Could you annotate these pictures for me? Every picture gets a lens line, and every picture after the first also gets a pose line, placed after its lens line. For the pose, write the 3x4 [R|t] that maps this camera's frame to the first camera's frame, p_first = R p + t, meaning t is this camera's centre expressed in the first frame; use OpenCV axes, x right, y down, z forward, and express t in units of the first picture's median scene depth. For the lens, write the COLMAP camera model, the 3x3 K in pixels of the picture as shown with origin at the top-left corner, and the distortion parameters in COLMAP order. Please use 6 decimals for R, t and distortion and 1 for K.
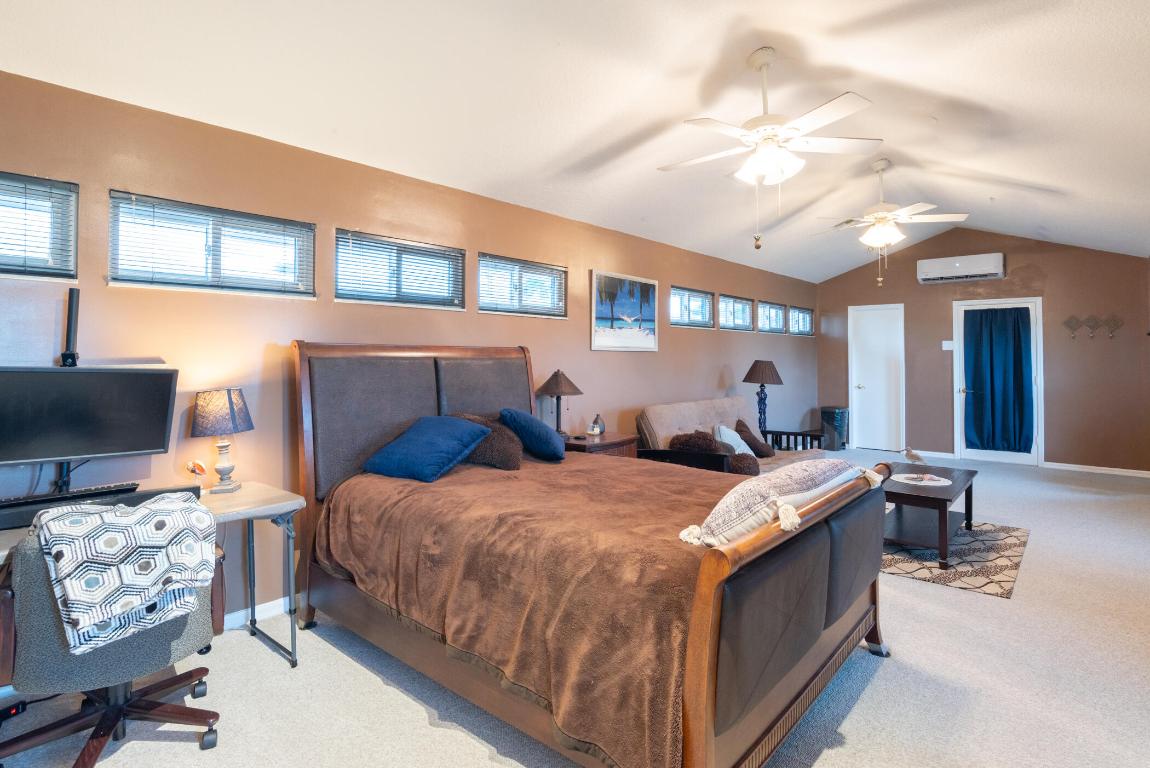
lens RADIAL K [[589.2, 0, 556.2], [0, 589.2, 356.0], [0, 0, 1]] dist [-0.005883, -0.007613]
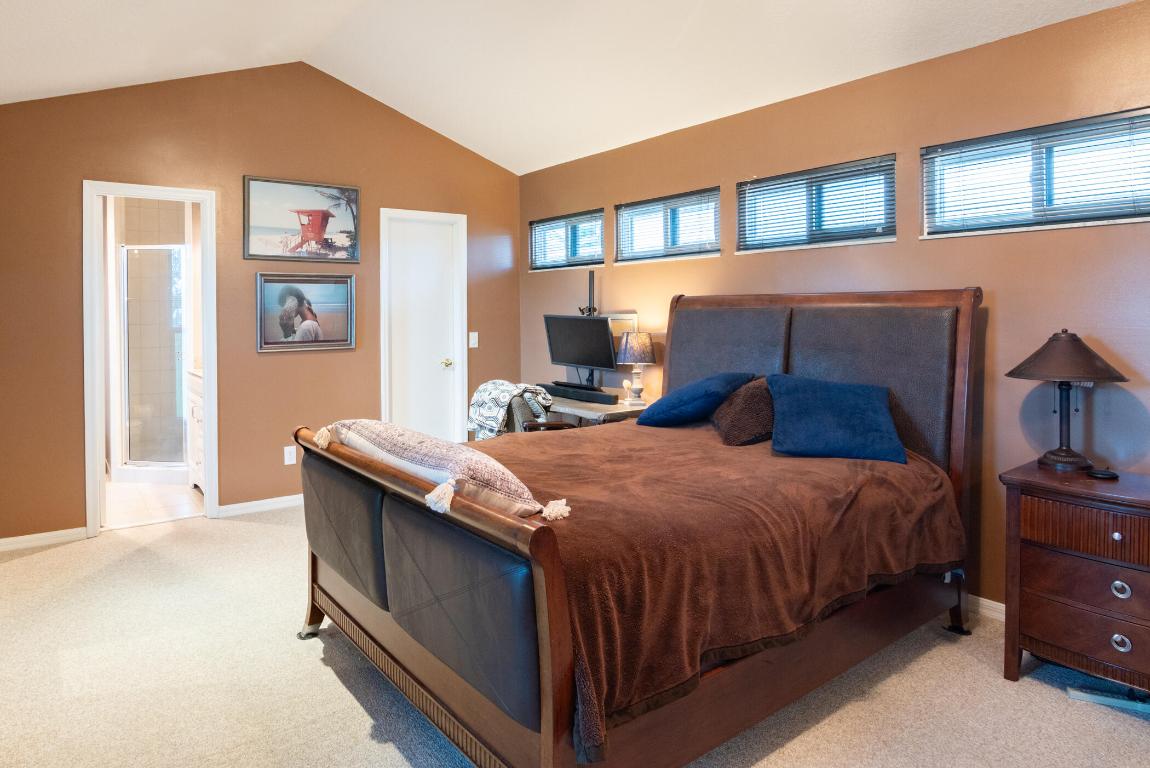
lens RADIAL K [[681.7, 0, 550.1], [0, 681.7, 326.5], [0, 0, 1]] dist [-0.050189, 0.005645]
pose [[-0.183653, 0.023098, -0.982720, 0.755495], [0.011053, 0.999709, 0.021432, 0.002292], [0.982929, -0.006926, -0.183855, 0.808085]]
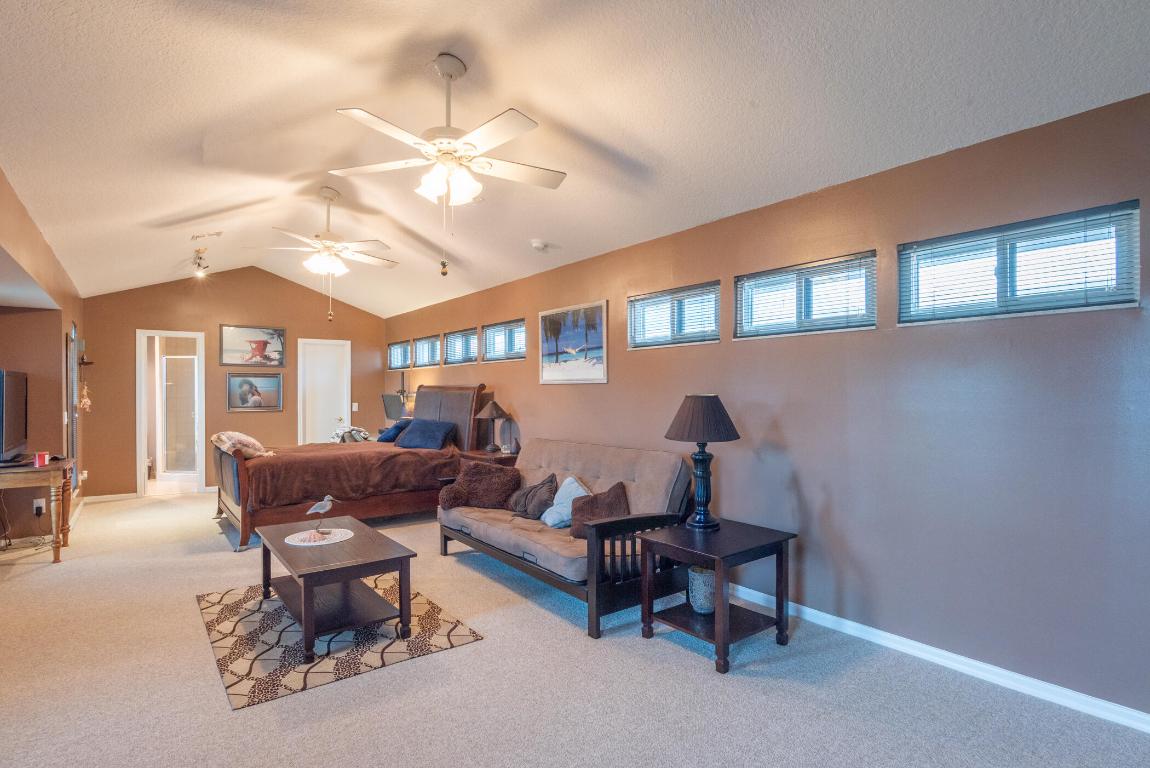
lens RADIAL K [[589.2, 0, 578.5], [0, 589.2, 393.9], [0, 0, 1]] dist [-0.005883, -0.007613]
pose [[-0.183564, 0.010574, -0.982951, 1.075621], [0.009291, 0.999916, 0.009021, -0.000349], [0.982964, -0.007477, -0.183647, 1.185958]]
